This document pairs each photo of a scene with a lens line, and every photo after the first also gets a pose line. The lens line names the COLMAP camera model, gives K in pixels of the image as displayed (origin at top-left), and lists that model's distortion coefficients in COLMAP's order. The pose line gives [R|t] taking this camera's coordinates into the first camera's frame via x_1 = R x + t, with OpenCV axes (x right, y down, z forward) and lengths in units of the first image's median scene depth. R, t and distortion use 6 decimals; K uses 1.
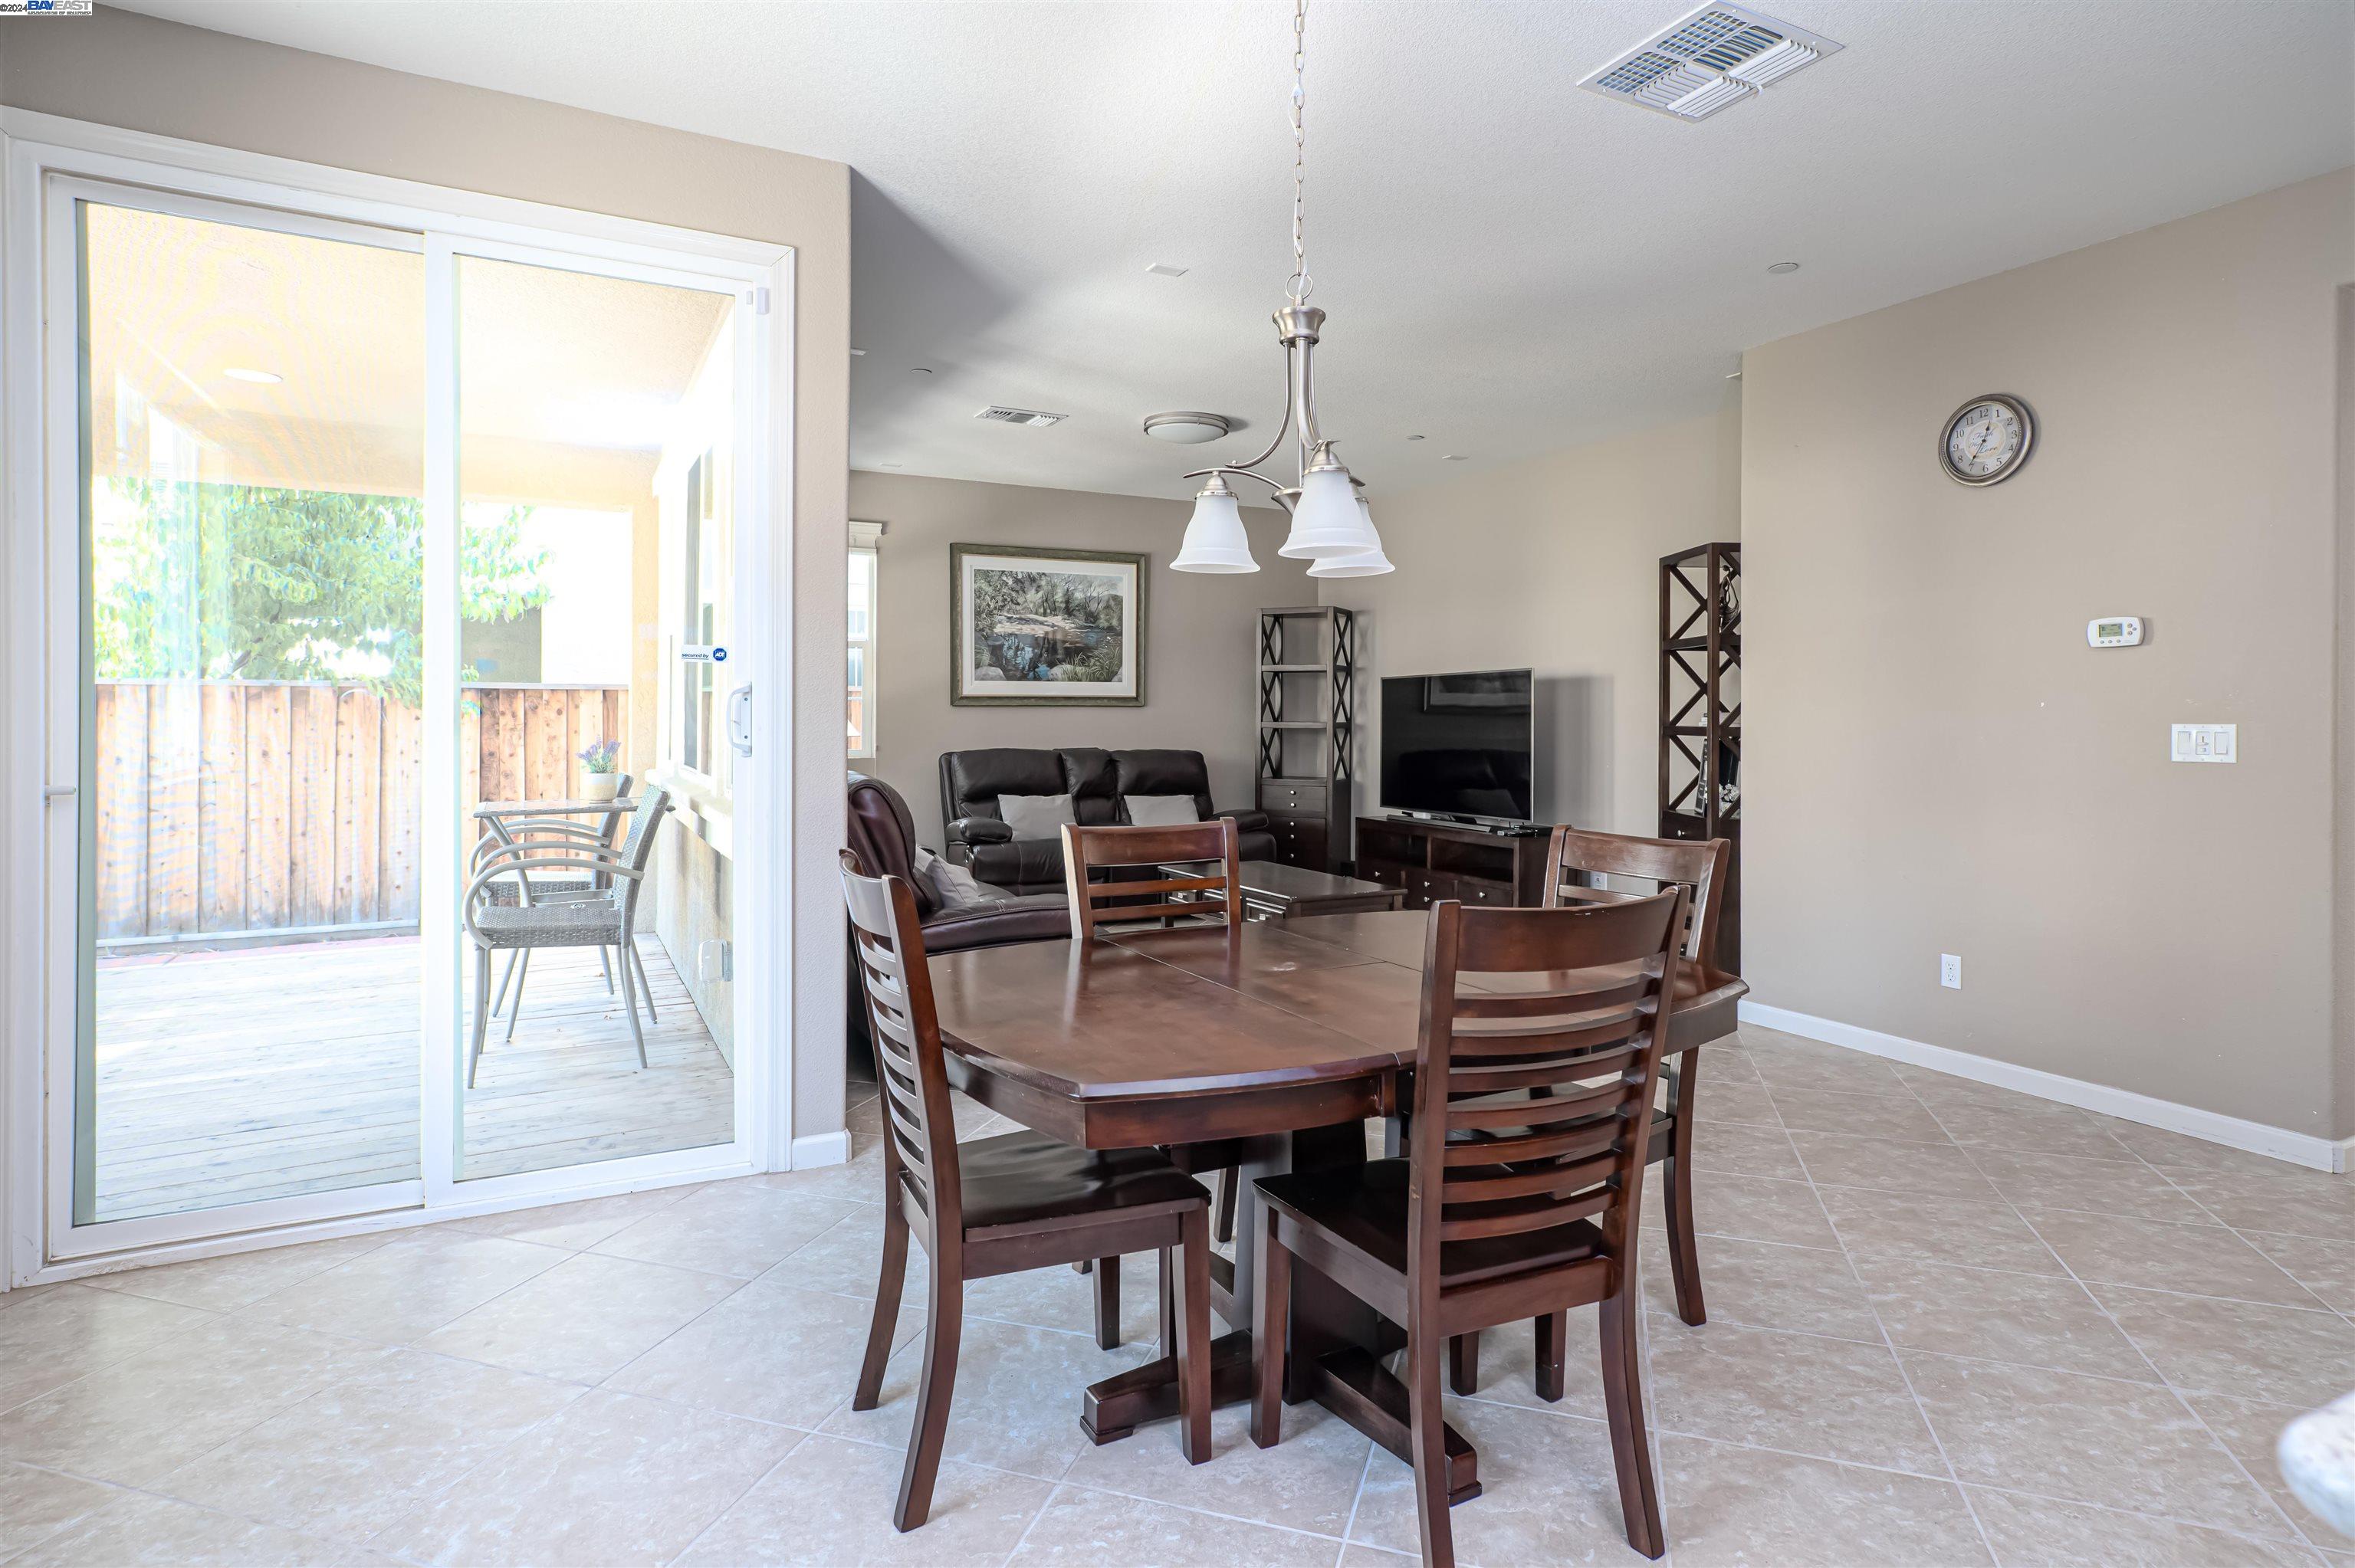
lens RADIAL K [[1233.5, 0, 1181.6], [0, 1233.5, 757.4], [0, 0, 1]] dist [0.002036, -0.000516]
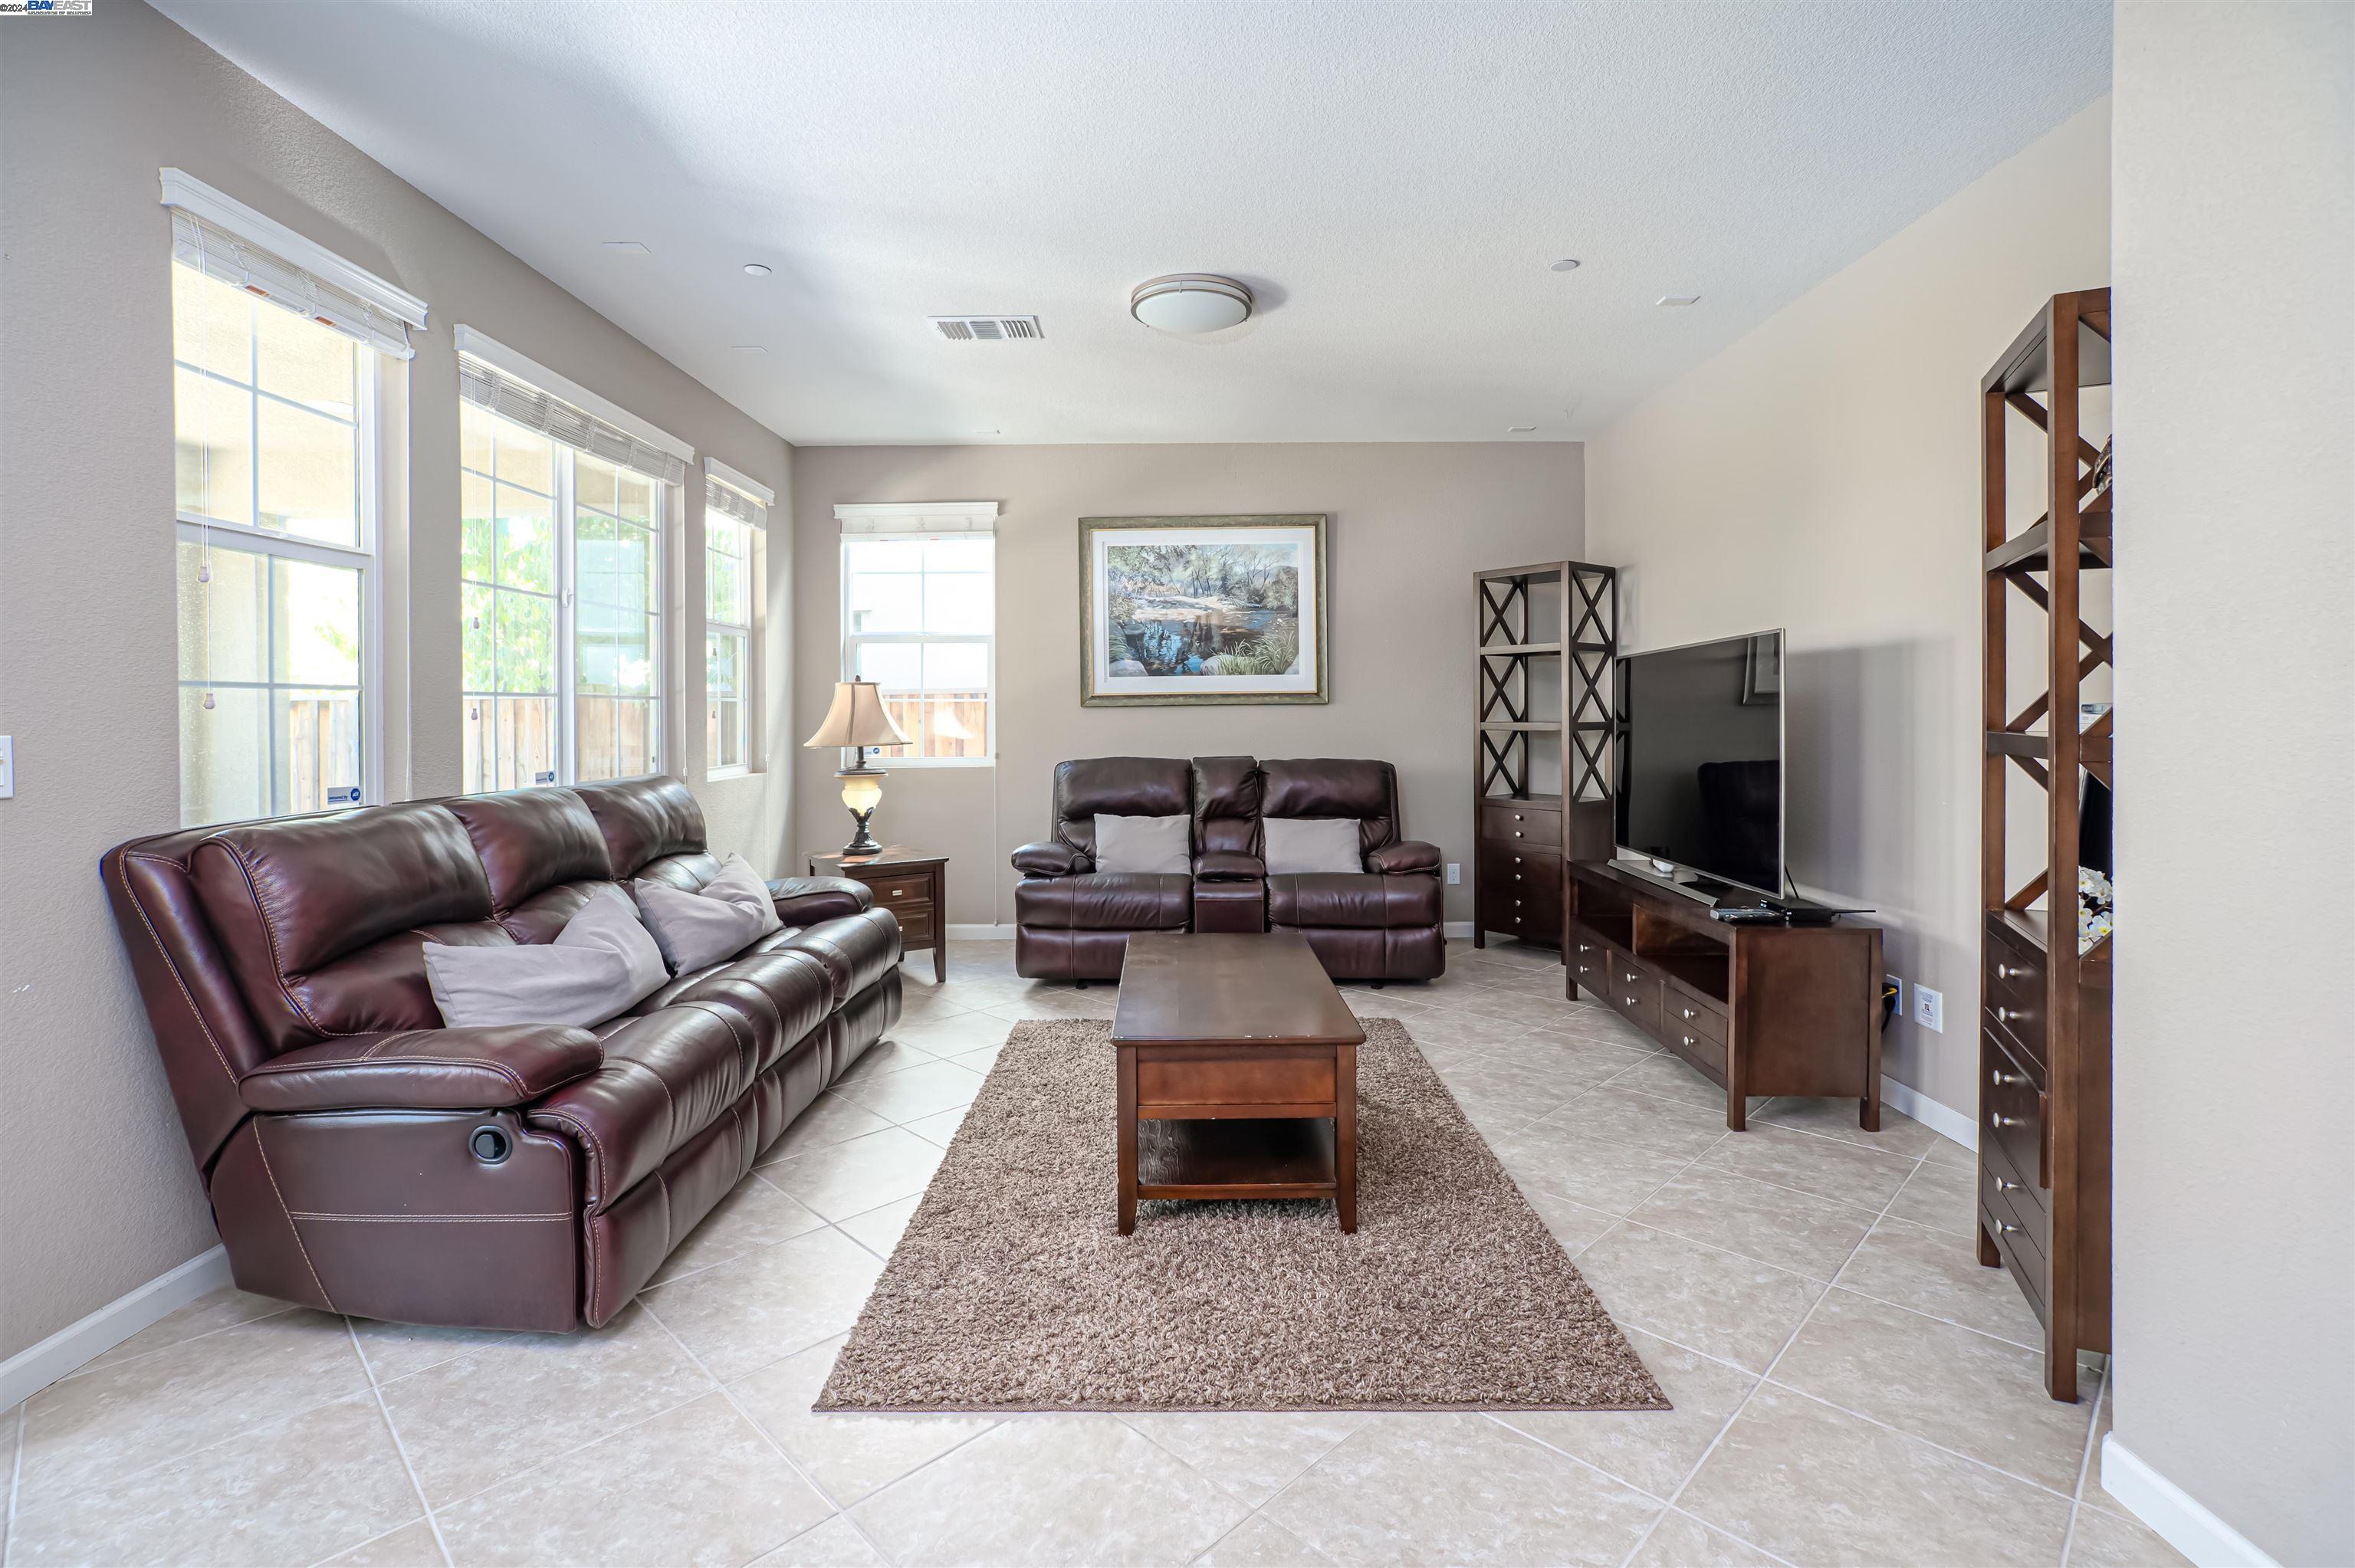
lens RADIAL K [[1092.3, 0, 1180.6], [0, 1092.3, 744.1], [0, 0, 1]] dist [-0.010295, 0.009589]
pose [[0.893802, 0.003019, -0.448452, 0.212602], [-0.003540, 0.999994, -0.000323, -0.015621], [0.448448, 0.001876, 0.893807, 0.341919]]
